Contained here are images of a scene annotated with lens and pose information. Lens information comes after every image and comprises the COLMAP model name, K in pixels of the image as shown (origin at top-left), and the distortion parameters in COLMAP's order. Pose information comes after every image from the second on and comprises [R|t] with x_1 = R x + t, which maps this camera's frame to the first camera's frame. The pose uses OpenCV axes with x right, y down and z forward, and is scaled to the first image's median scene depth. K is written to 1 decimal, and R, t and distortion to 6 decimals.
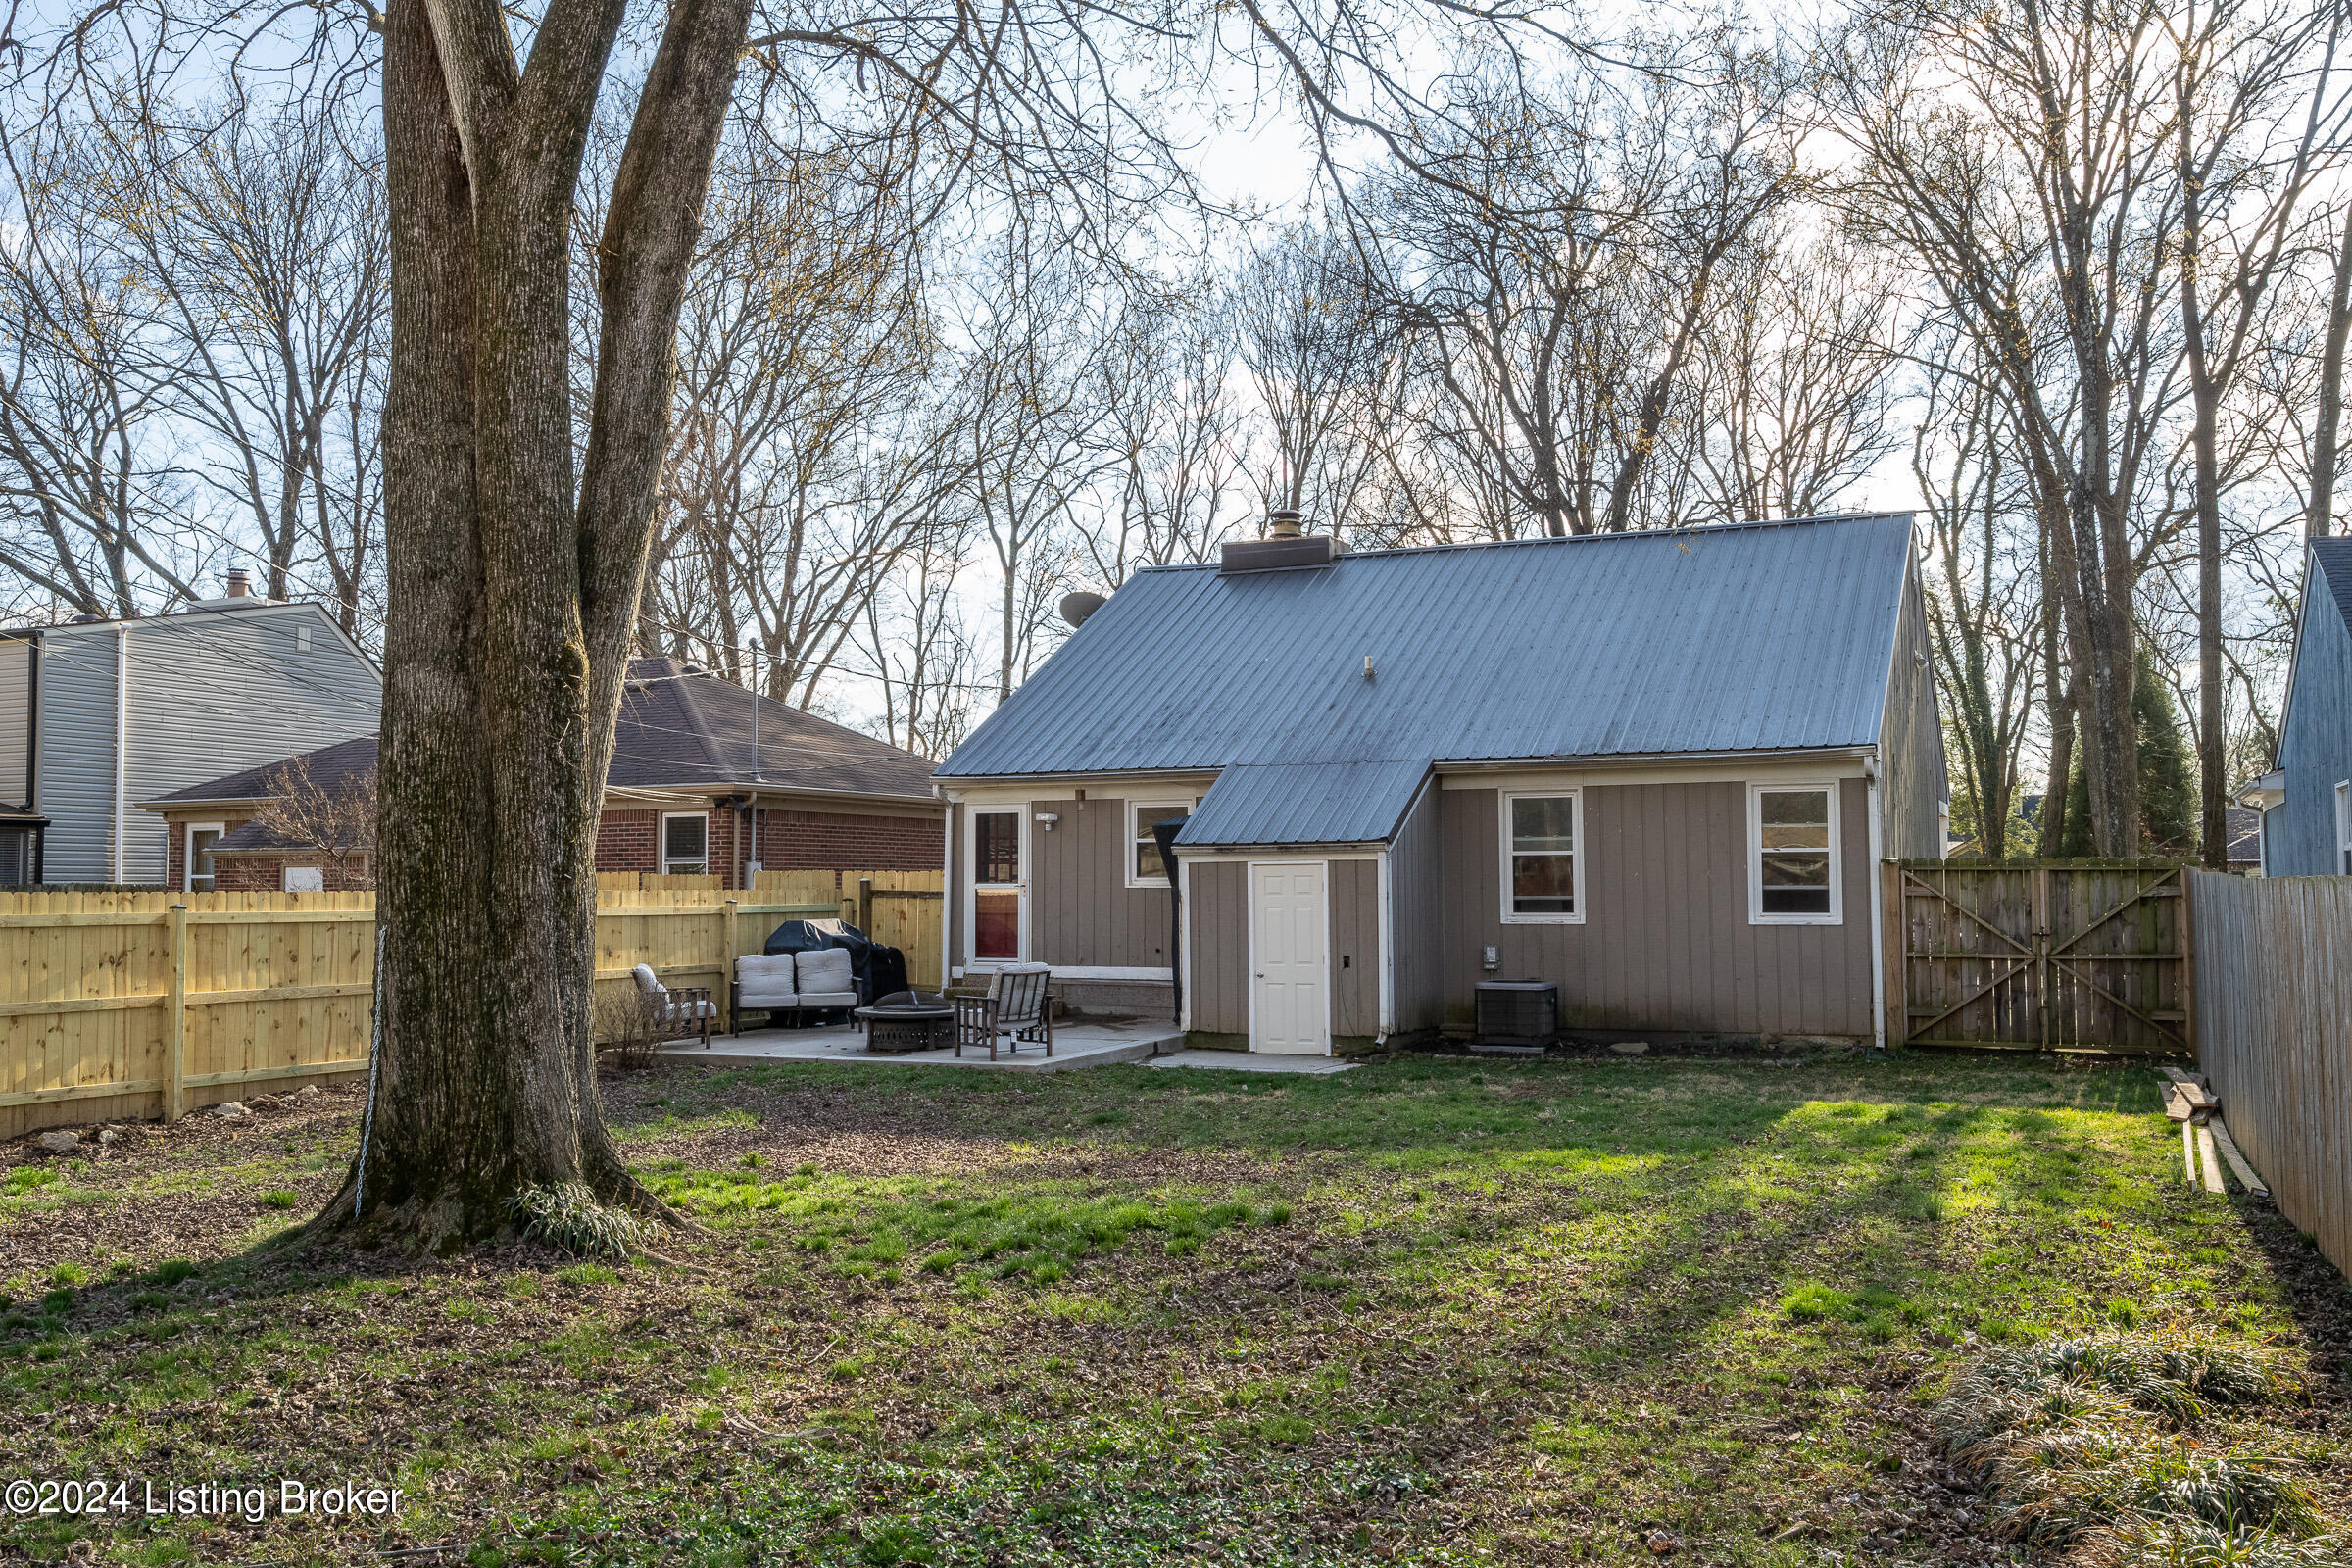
lens RADIAL K [[2004.5, 0, 1172.8], [0, 2004.5, 780.4], [0, 0, 1]] dist [-0.006718, 0.005019]
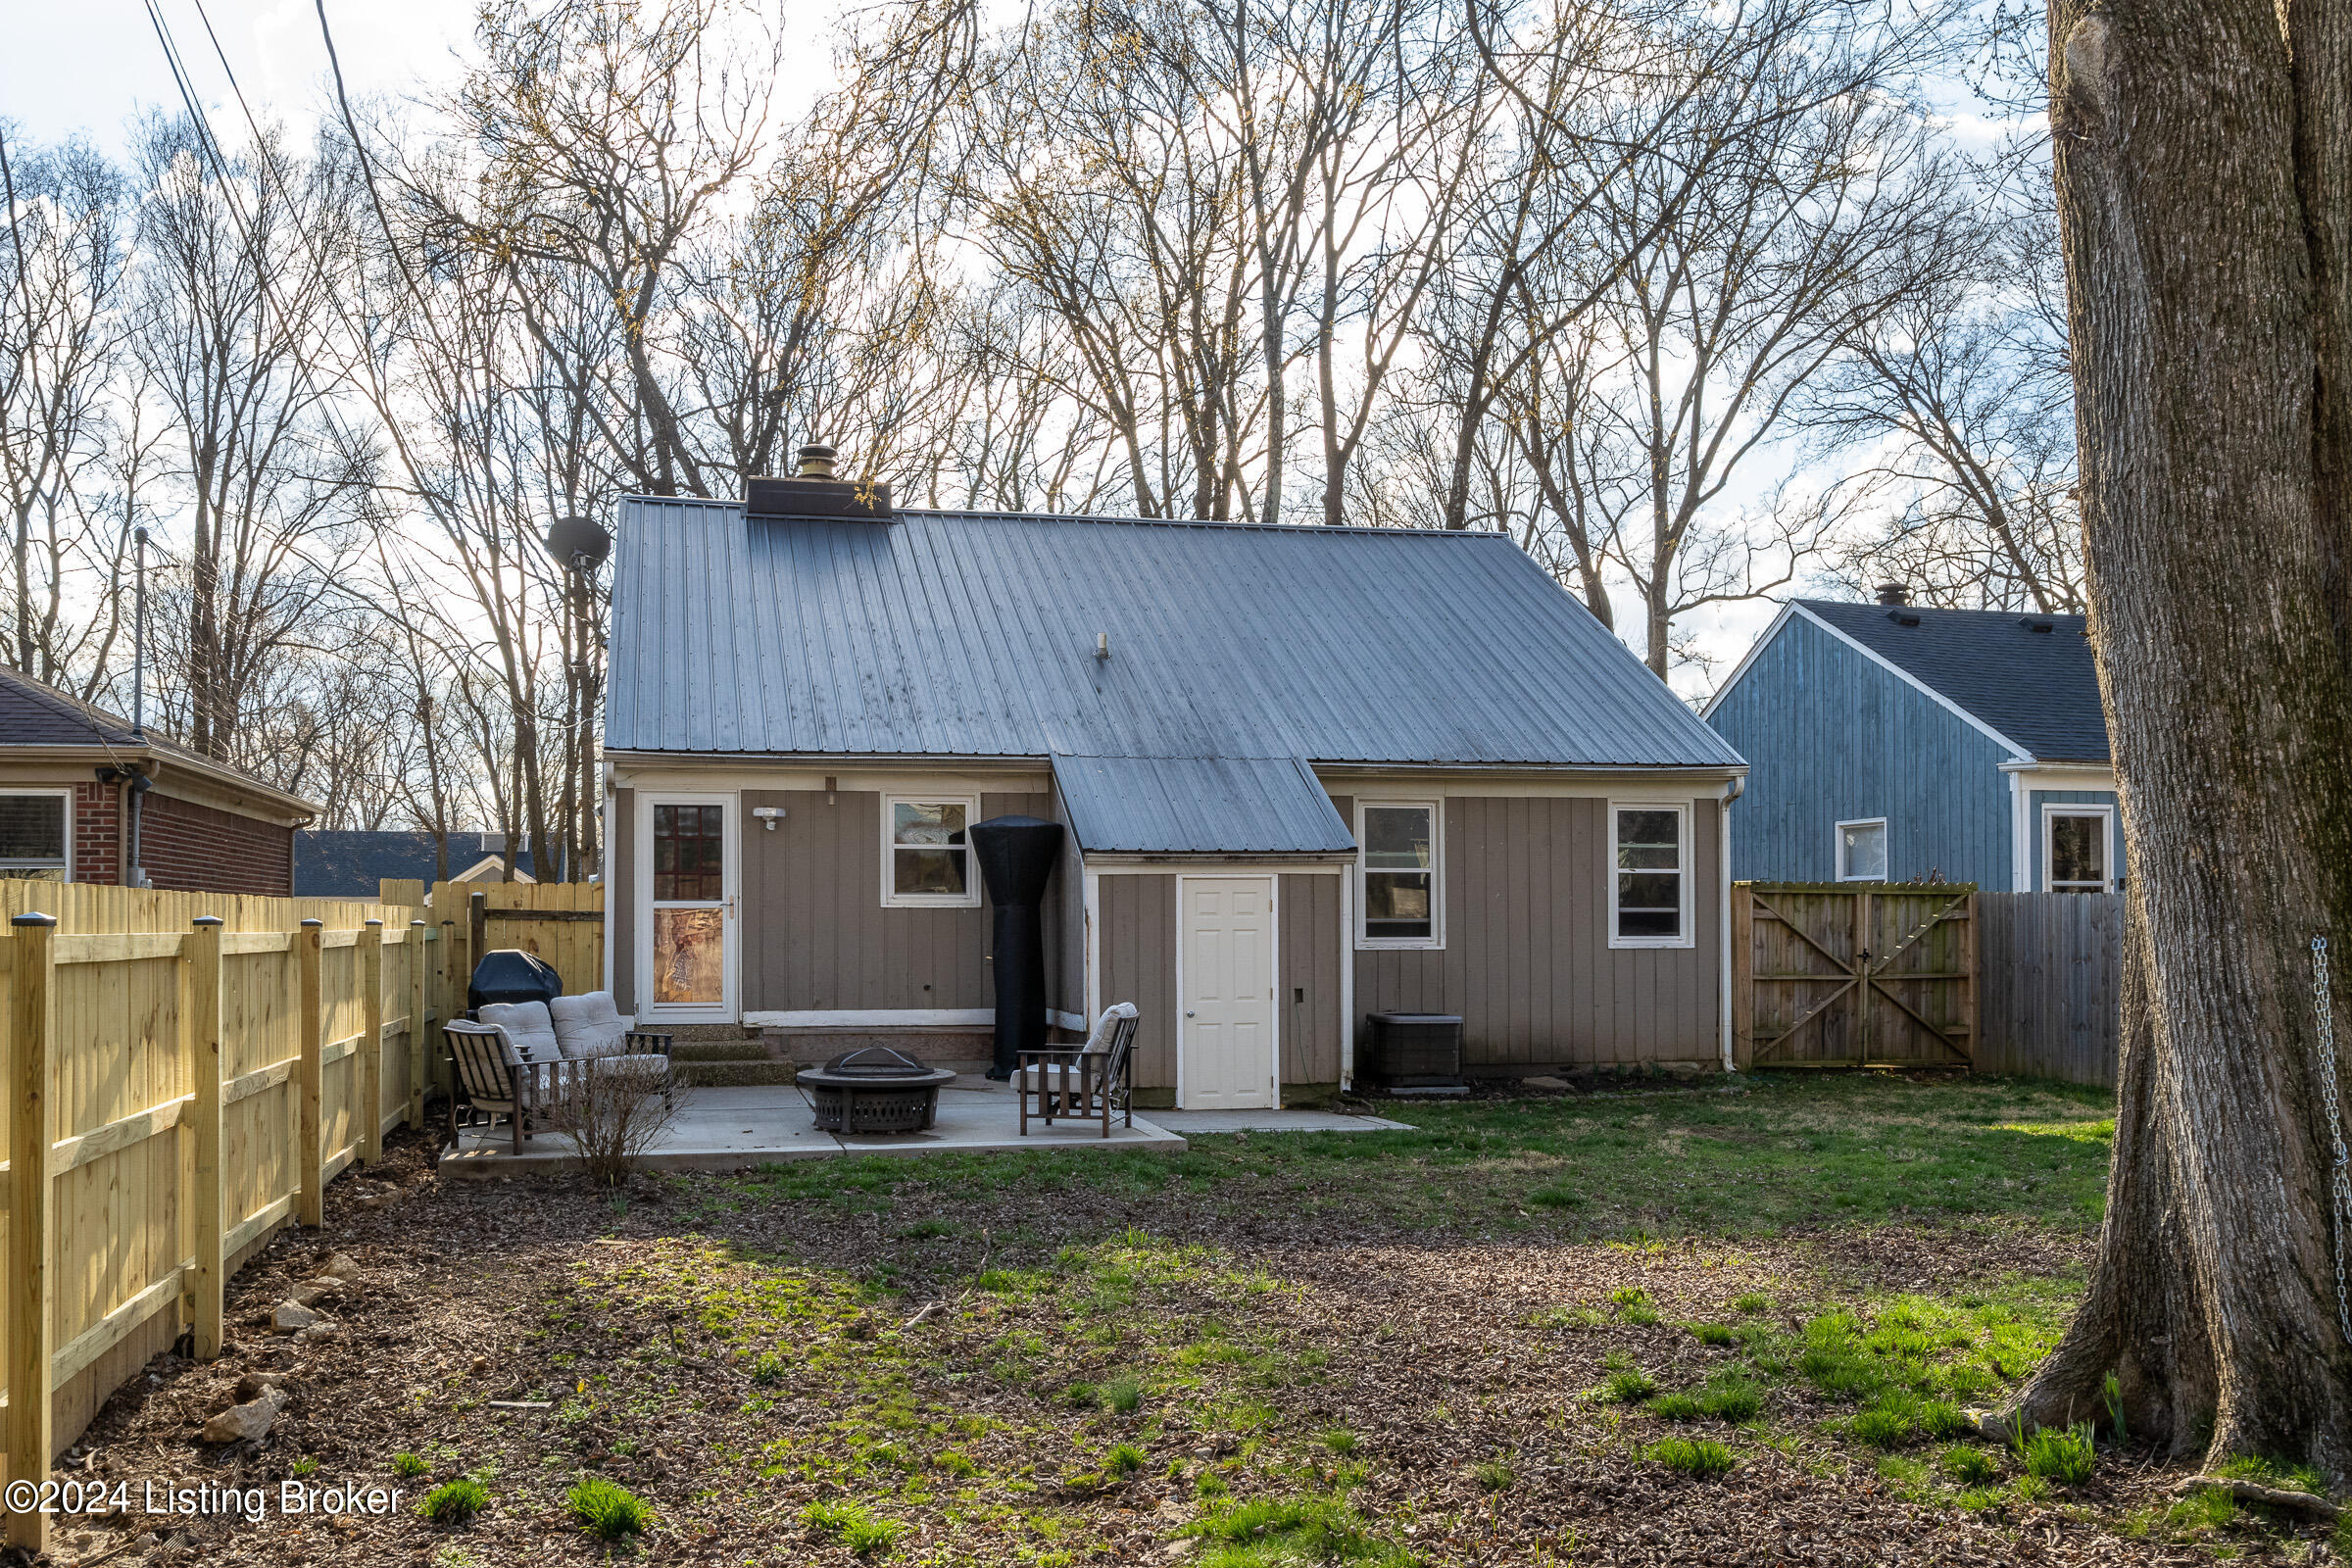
lens RADIAL K [[2137.6, 0, 1176.1], [0, 2137.6, 787.0], [0, 0, 1]] dist [0.054281, 0.000000]
pose [[0.796846, 0.038833, 0.602933, -0.479155], [-0.034514, 0.999228, -0.018744, 0.021103], [-0.603196, -0.005874, 0.797571, 0.304281]]
